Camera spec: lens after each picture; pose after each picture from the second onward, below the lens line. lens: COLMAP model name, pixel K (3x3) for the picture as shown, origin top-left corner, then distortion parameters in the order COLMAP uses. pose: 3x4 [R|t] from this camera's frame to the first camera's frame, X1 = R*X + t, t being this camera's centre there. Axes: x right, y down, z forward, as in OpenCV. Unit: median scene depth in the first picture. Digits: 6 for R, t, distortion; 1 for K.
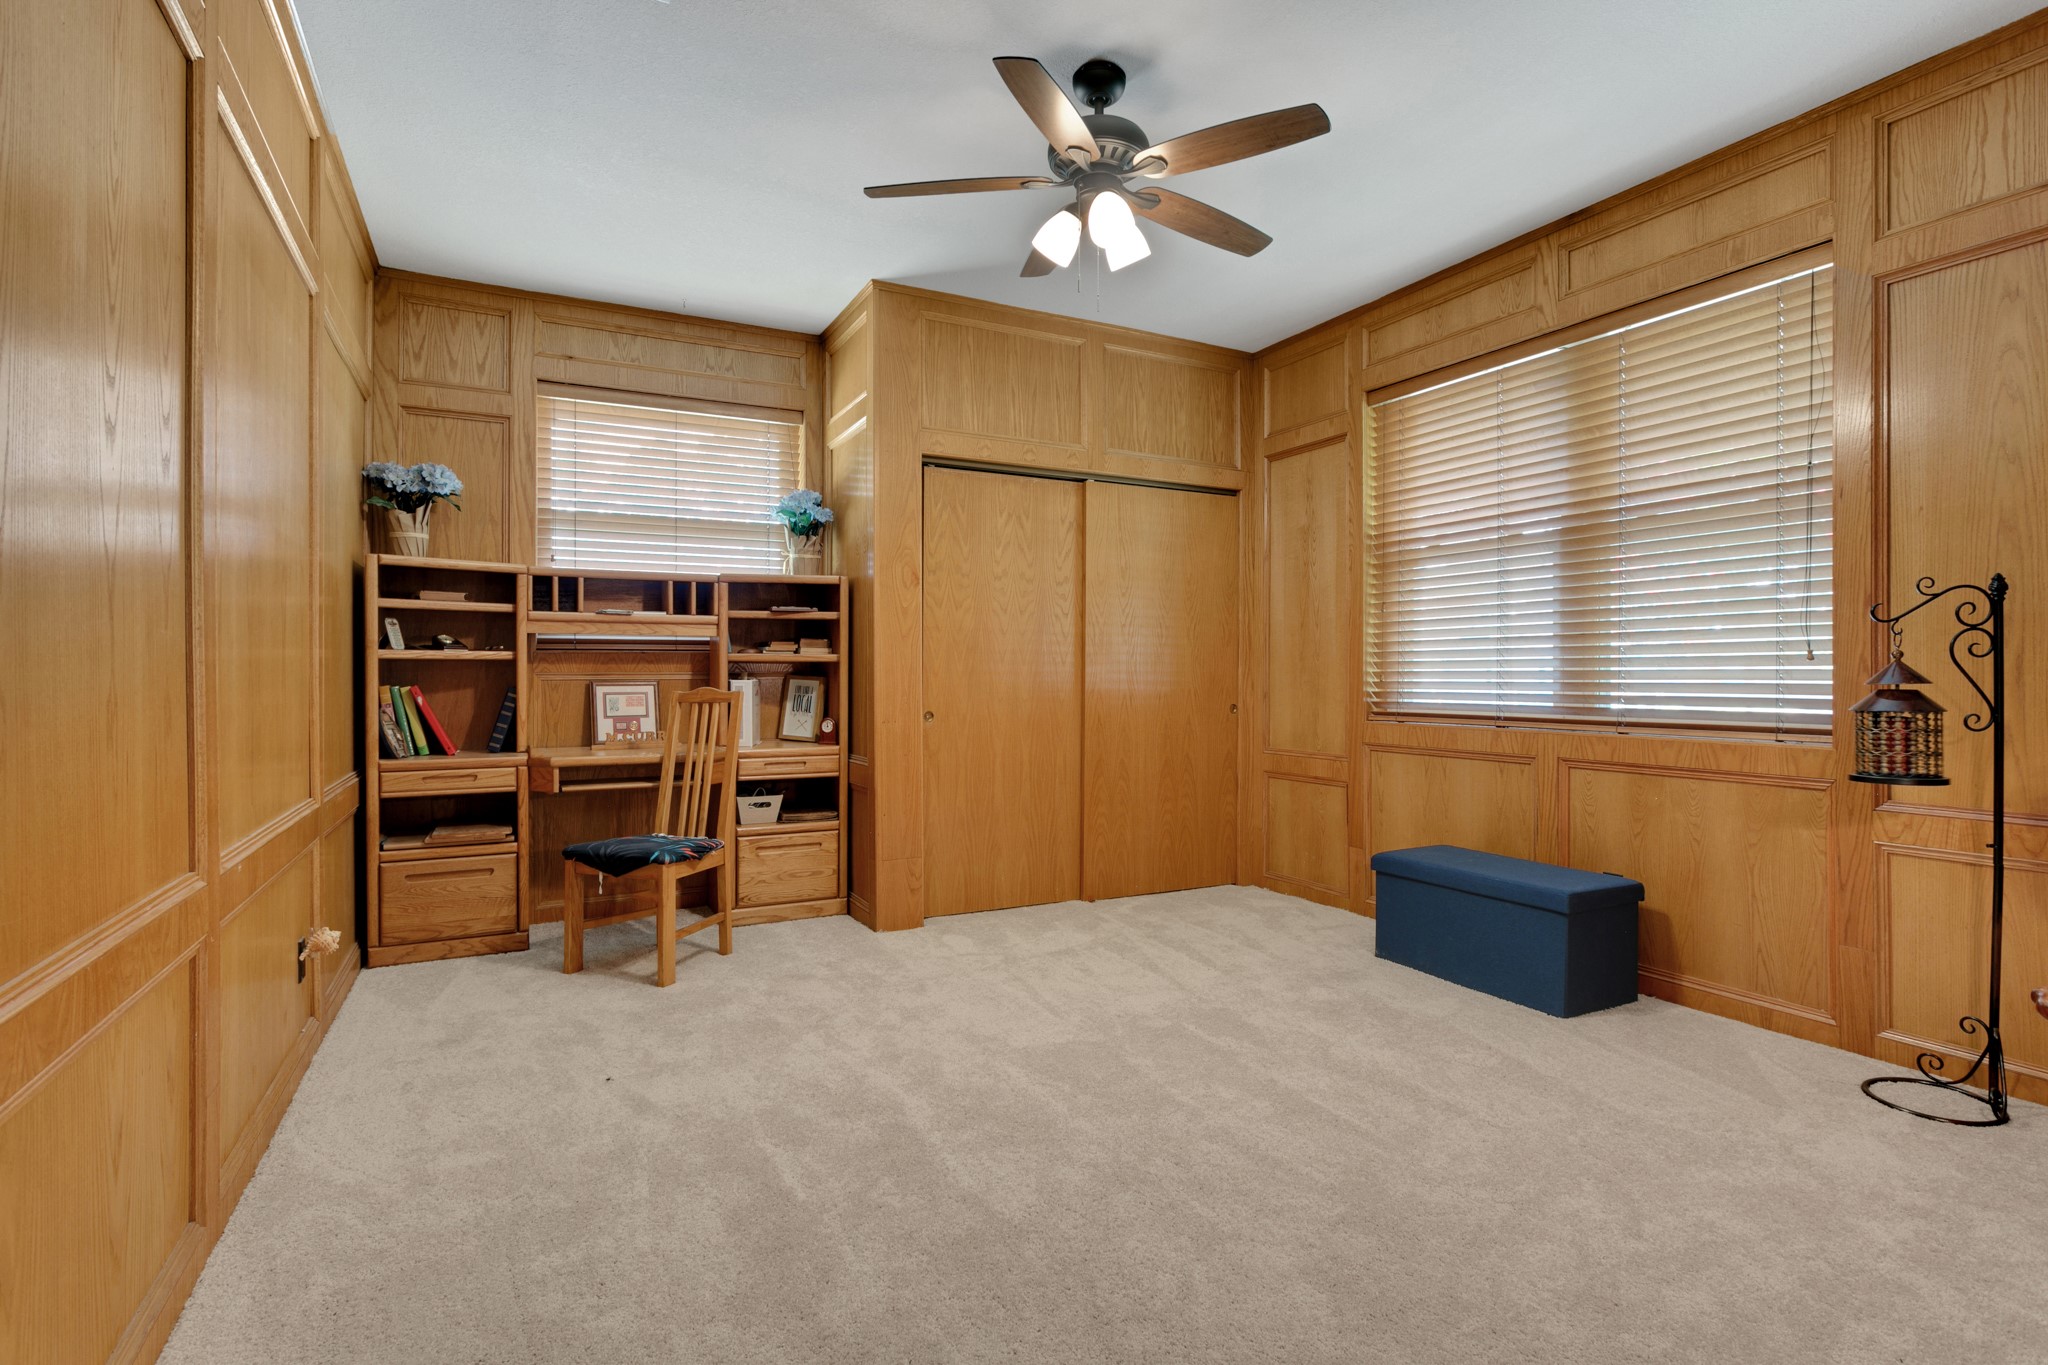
lens RADIAL K [[1004.1, 0, 1016.0], [0, 1004.1, 678.9], [0, 0, 1]] dist [0.003075, 0.000262]
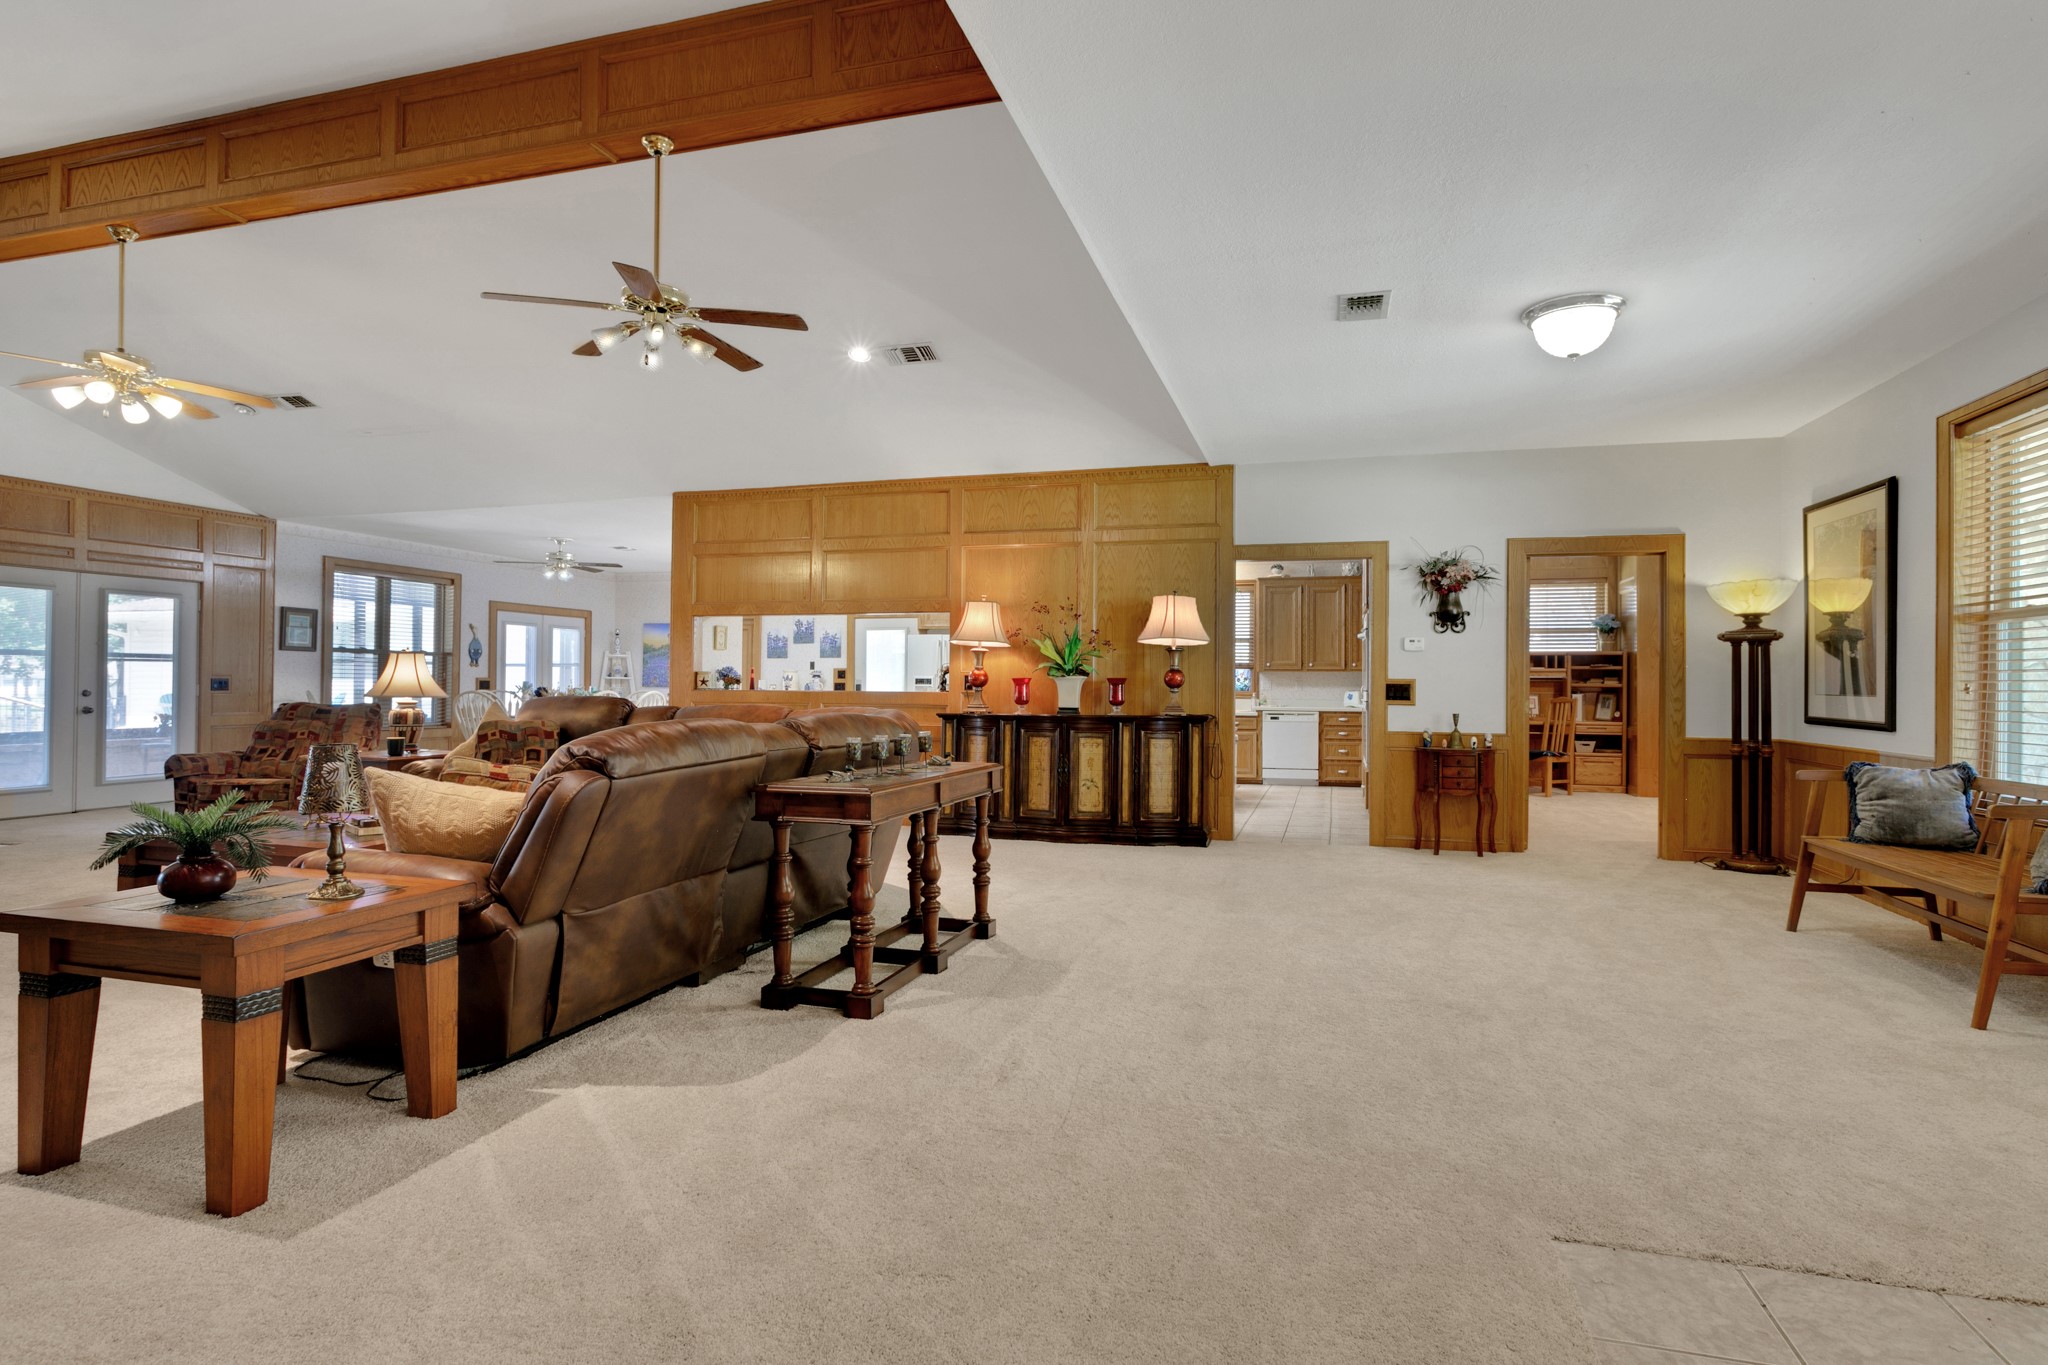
lens RADIAL K [[1004.1, 0, 1013.4], [0, 1004.1, 678.2], [0, 0, 1]] dist [0.003075, 0.000262]
pose [[0.711613, 0.000406, -0.702571, 0.474385], [-0.009773, 0.999909, -0.009322, -0.002500], [0.702504, 0.013500, 0.711552, -1.724569]]
